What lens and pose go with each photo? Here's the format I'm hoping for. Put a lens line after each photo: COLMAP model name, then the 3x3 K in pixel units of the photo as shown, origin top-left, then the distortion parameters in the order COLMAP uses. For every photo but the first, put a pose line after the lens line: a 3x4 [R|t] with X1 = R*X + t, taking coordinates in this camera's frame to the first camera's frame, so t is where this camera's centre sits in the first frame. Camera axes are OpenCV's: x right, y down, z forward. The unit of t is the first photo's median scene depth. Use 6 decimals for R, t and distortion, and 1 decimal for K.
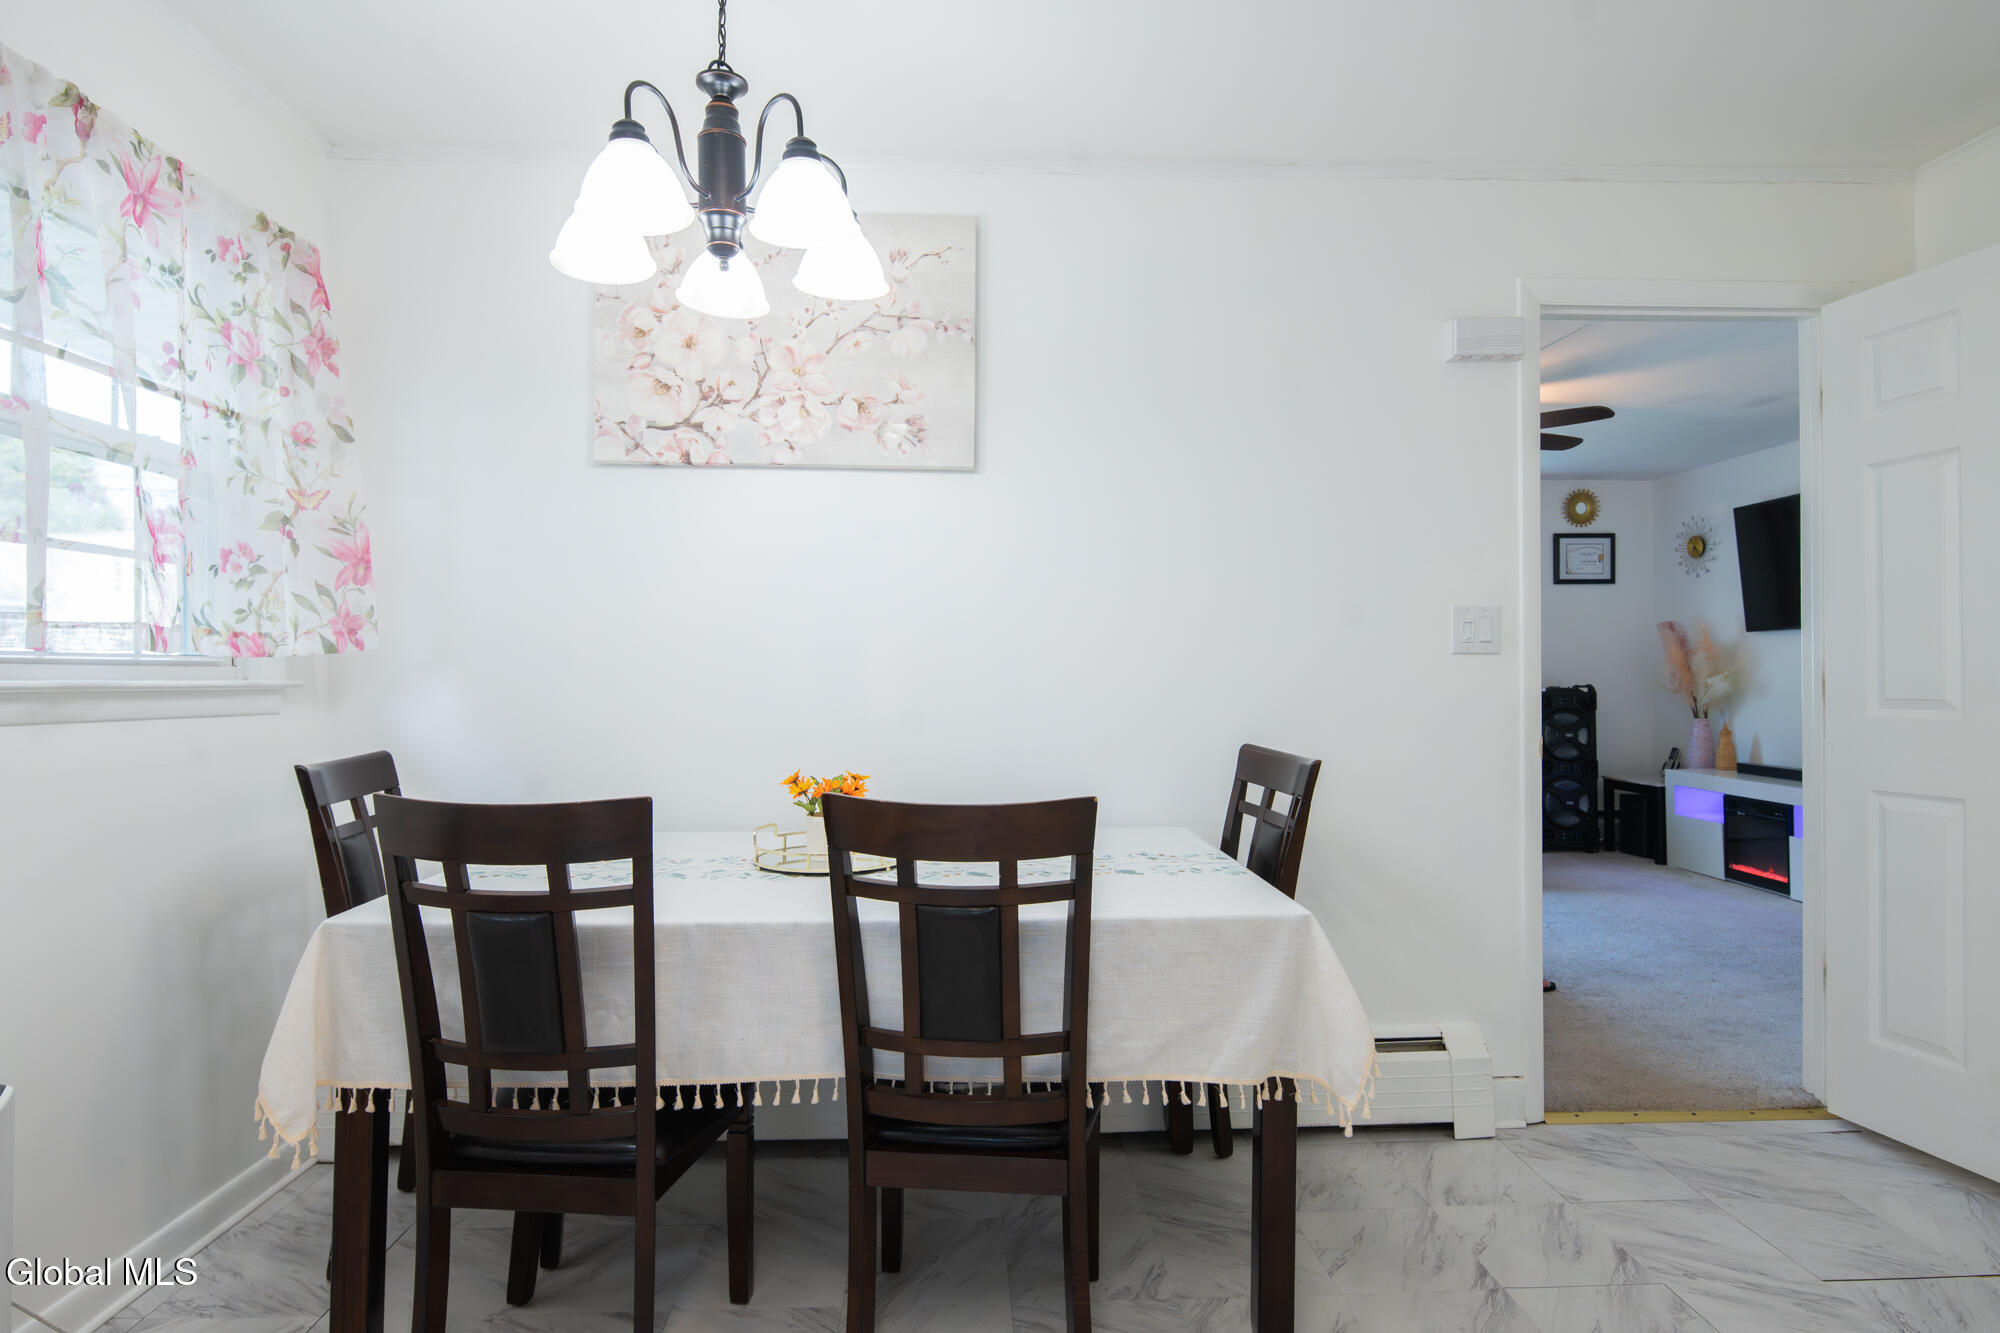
lens RADIAL K [[1077.9, 0, 1000.0], [0, 1077.9, 666.5], [0, 0, 1]] dist [0.000398, -0.000734]
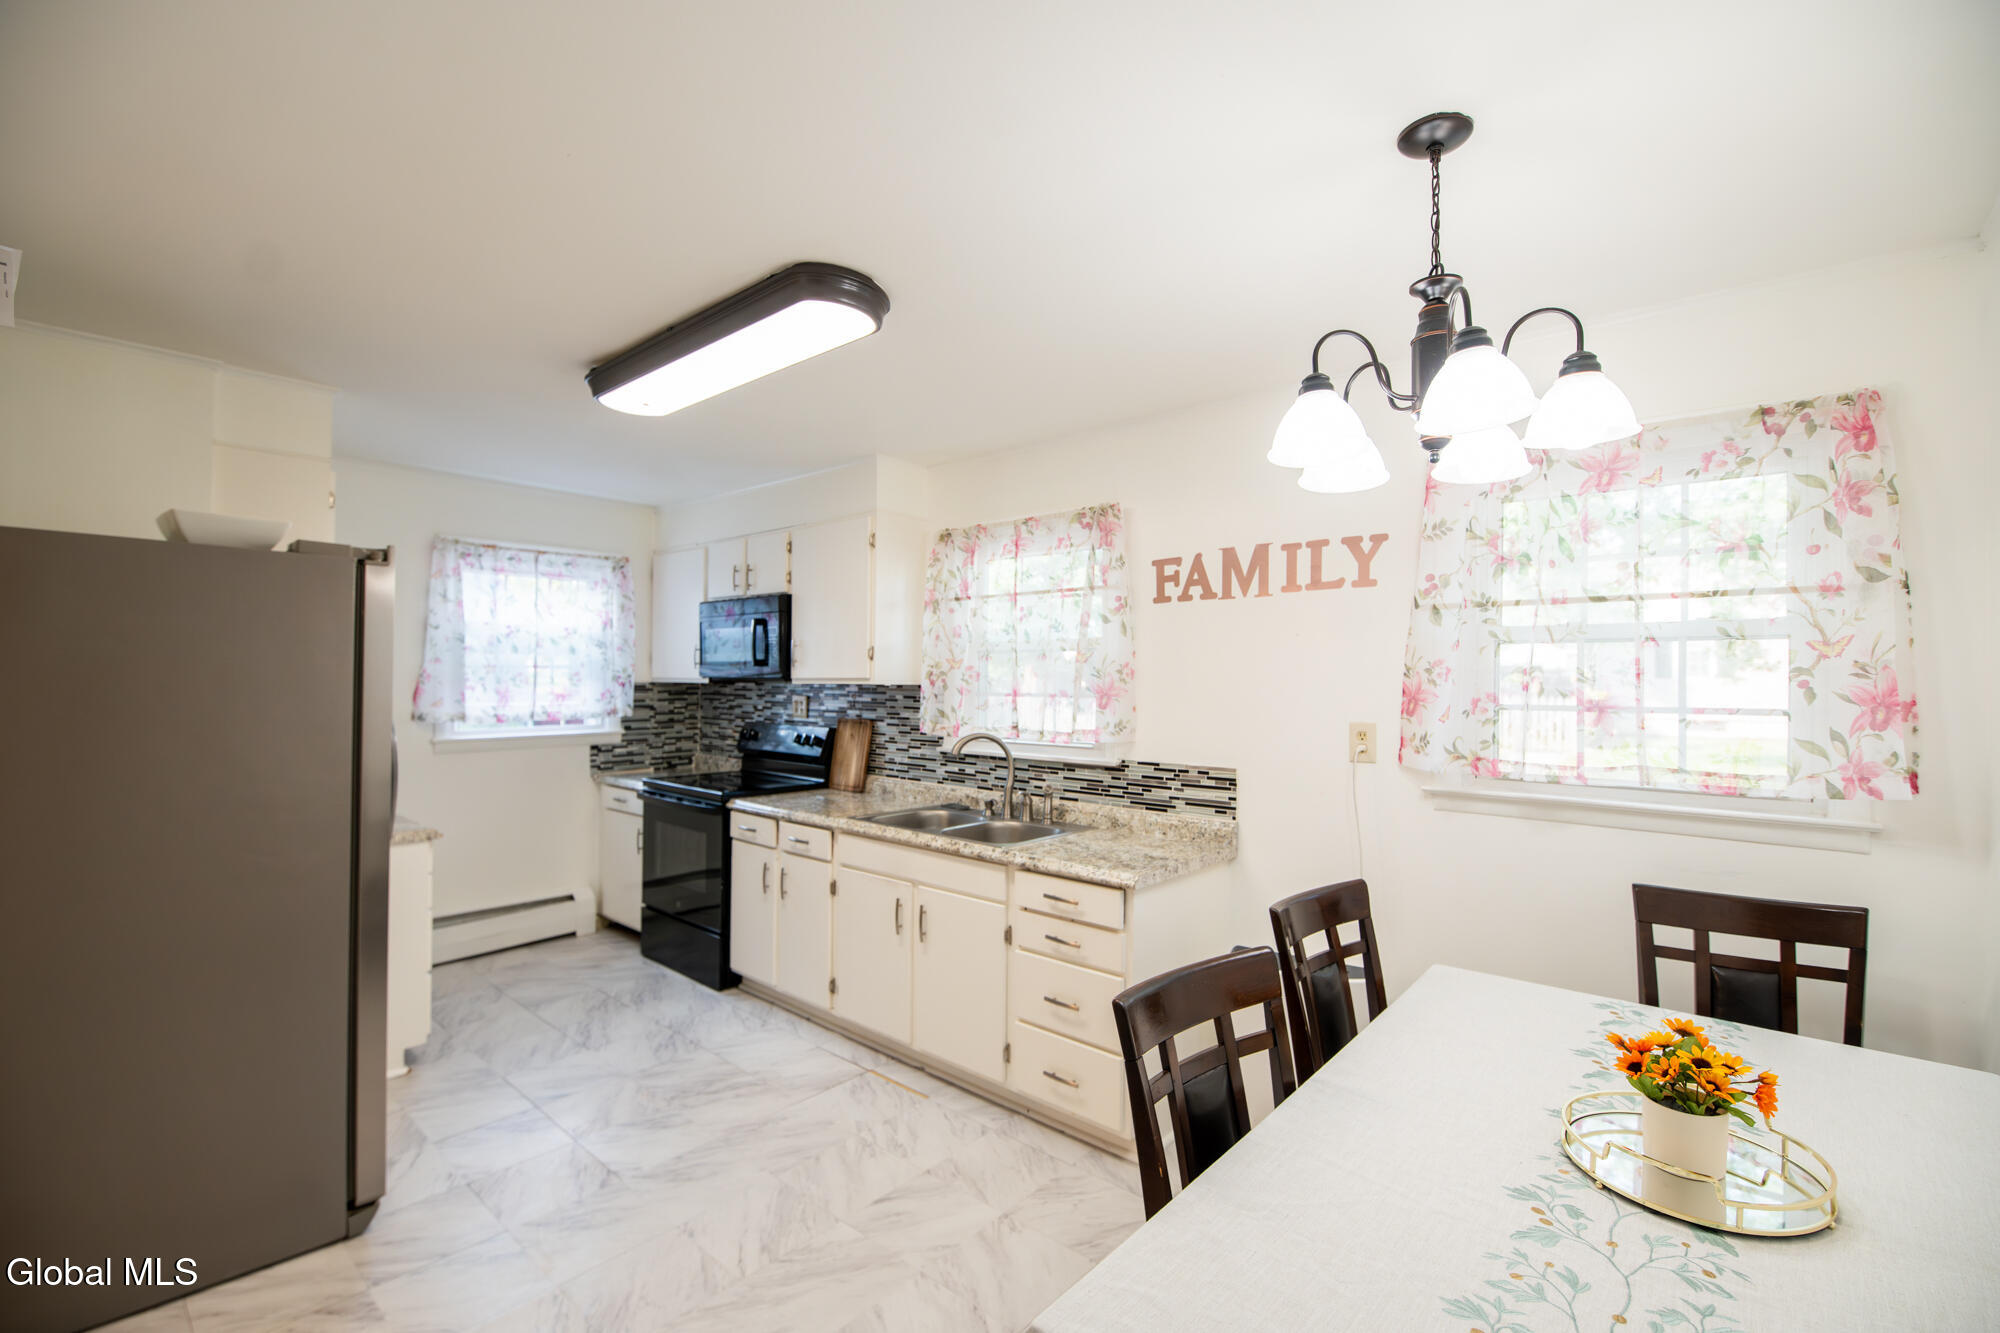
lens RADIAL K [[892.1, 0, 1014.1], [0, 892.1, 666.5], [0, 0, 1]] dist [-0.008745, -0.005156]
pose [[-0.690545, -0.010869, -0.723208, 0.626489], [0.000856, 0.999874, -0.015844, -0.153026], [0.723289, -0.011560, -0.690449, 1.250717]]
